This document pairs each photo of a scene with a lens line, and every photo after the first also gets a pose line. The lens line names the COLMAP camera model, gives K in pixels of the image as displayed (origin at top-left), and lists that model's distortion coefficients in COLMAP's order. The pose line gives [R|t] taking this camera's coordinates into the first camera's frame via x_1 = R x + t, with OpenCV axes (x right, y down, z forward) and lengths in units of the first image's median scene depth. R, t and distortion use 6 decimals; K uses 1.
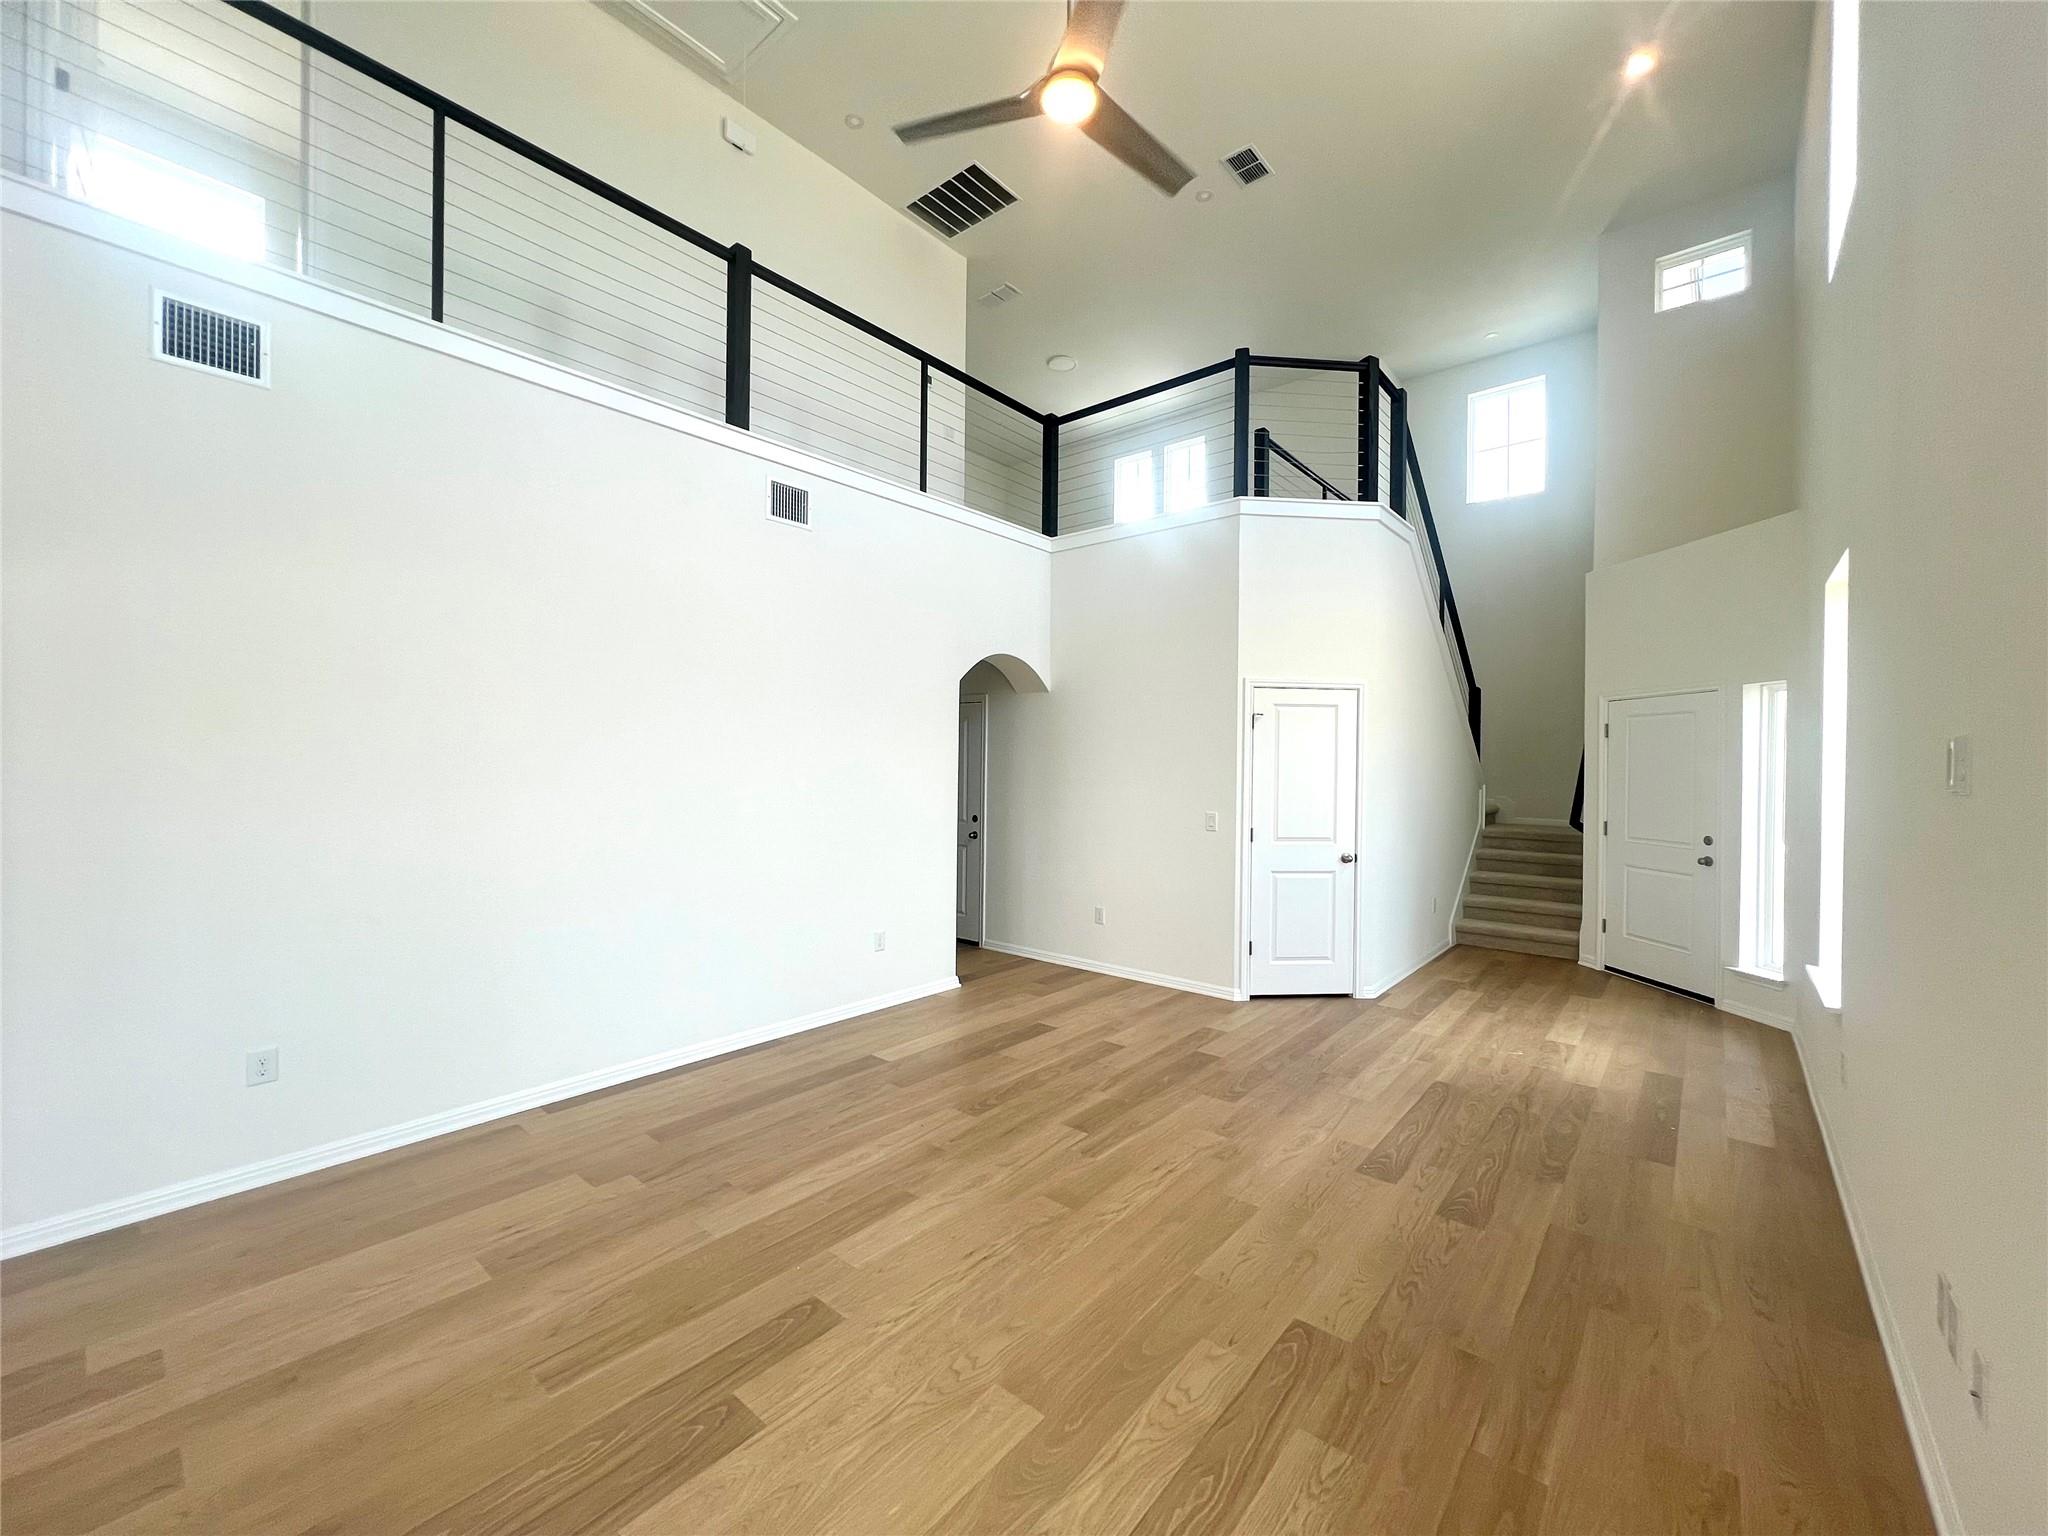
lens RADIAL K [[820.4, 0, 1027.0], [0, 820.4, 770.6], [0, 0, 1]] dist [0.002321, 0.000246]
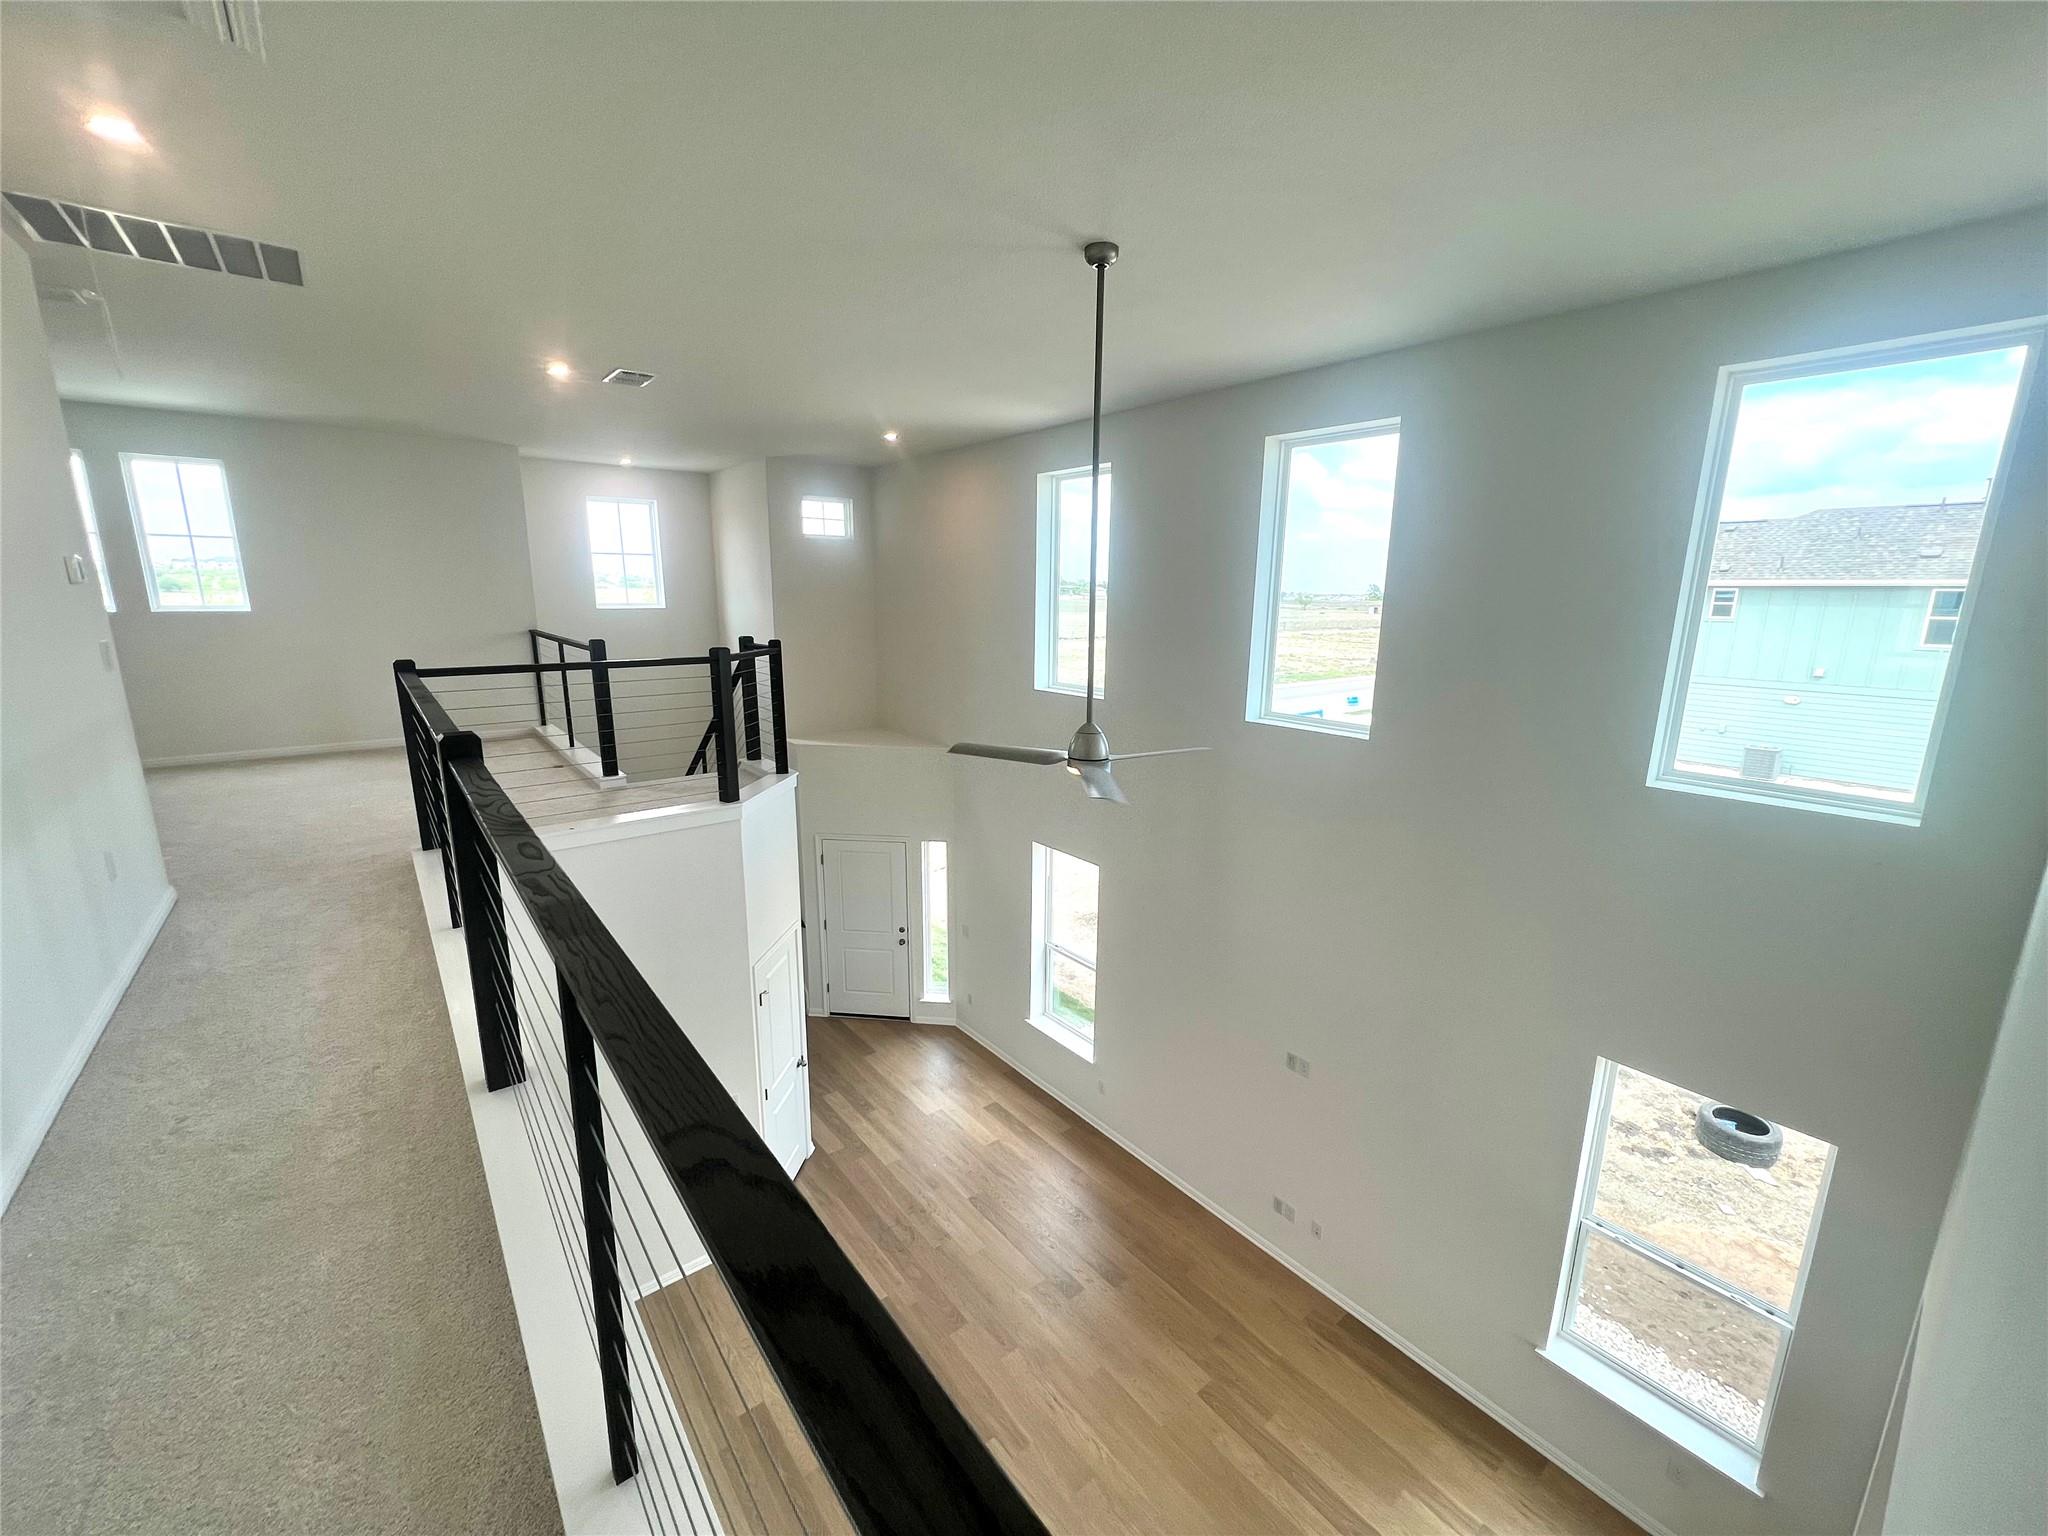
lens RADIAL K [[820.4, 0, 1026.9], [0, 820.4, 767.4], [0, 0, 1]] dist [0.002321, 0.000246]
pose [[0.196994, -0.209496, 0.957760, -0.755167], [0.000451, 0.976922, 0.213595, -0.710887], [-0.980405, -0.041645, 0.192542, 0.562416]]
